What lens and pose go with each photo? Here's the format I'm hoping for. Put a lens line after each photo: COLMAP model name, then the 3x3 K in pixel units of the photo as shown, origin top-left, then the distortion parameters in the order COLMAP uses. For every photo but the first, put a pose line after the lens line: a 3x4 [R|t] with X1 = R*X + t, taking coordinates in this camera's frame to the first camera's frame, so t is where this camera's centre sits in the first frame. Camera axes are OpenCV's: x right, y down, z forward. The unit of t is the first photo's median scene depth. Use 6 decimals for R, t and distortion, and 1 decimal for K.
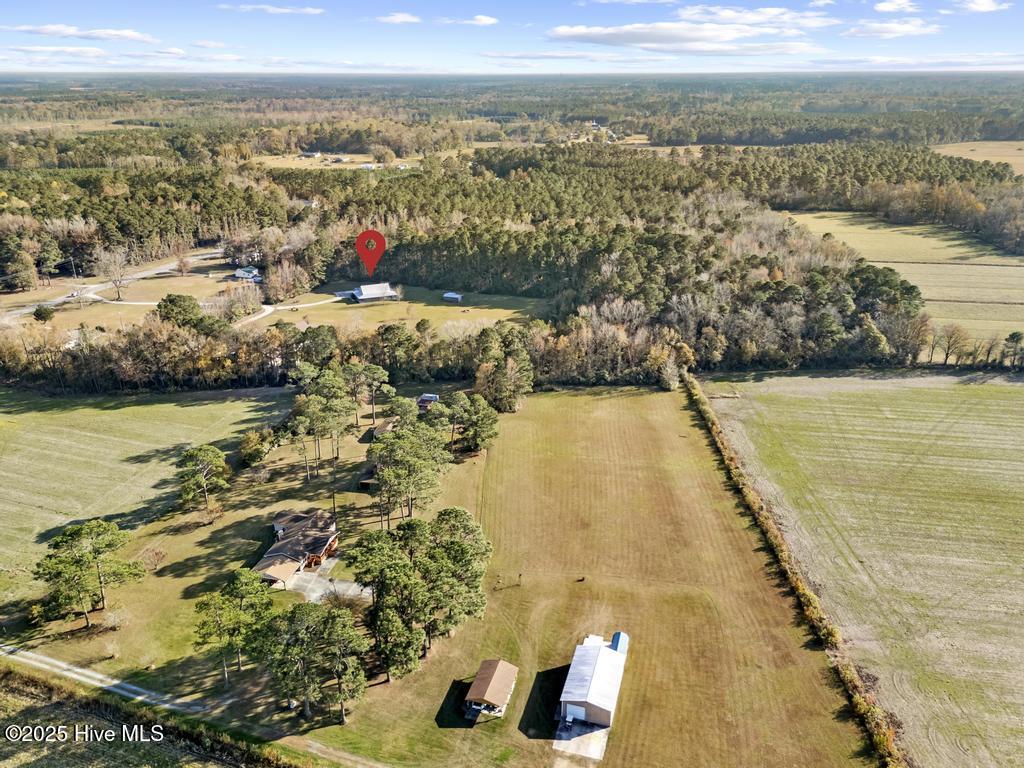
lens RADIAL K [[753.1, 0, 518.3], [0, 753.1, 390.4], [0, 0, 1]] dist [0.049248, -0.044453]
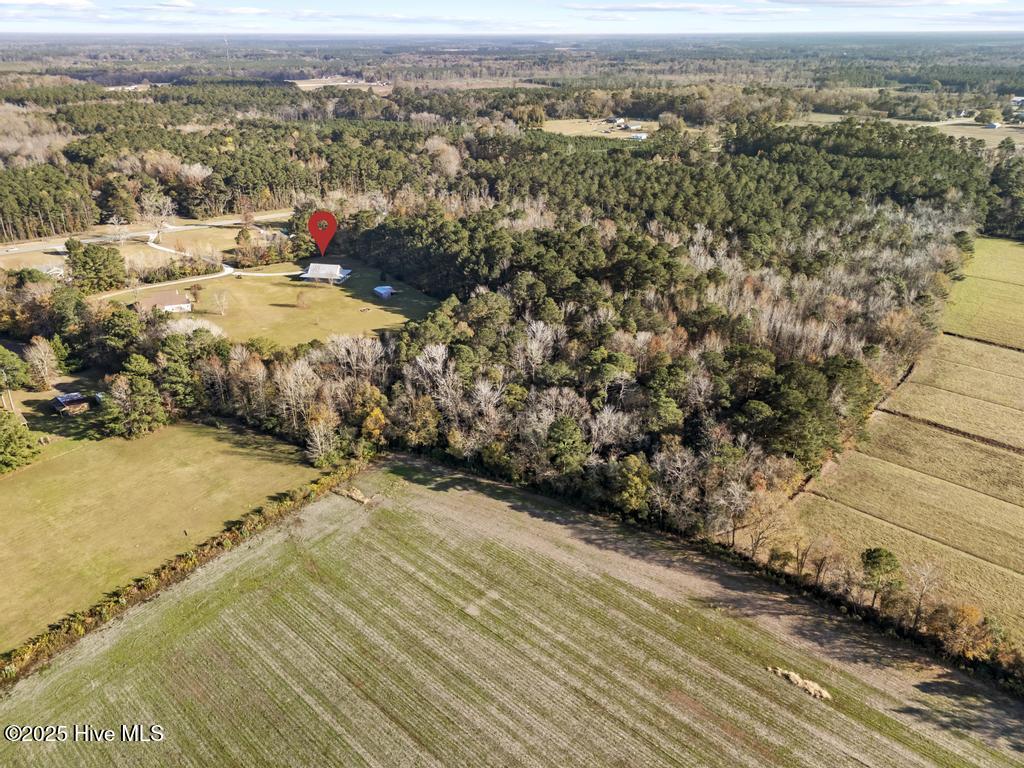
lens RADIAL K [[742.4, 0, 512.0], [0, 742.4, 384.0], [0, 0, 1]] dist [0.034044, -0.001511]
pose [[0.838050, 0.235031, -0.492375, 0.567243], [-0.213827, 0.971749, 0.099911, -0.156508], [0.501947, 0.021552, 0.864630, 0.356864]]
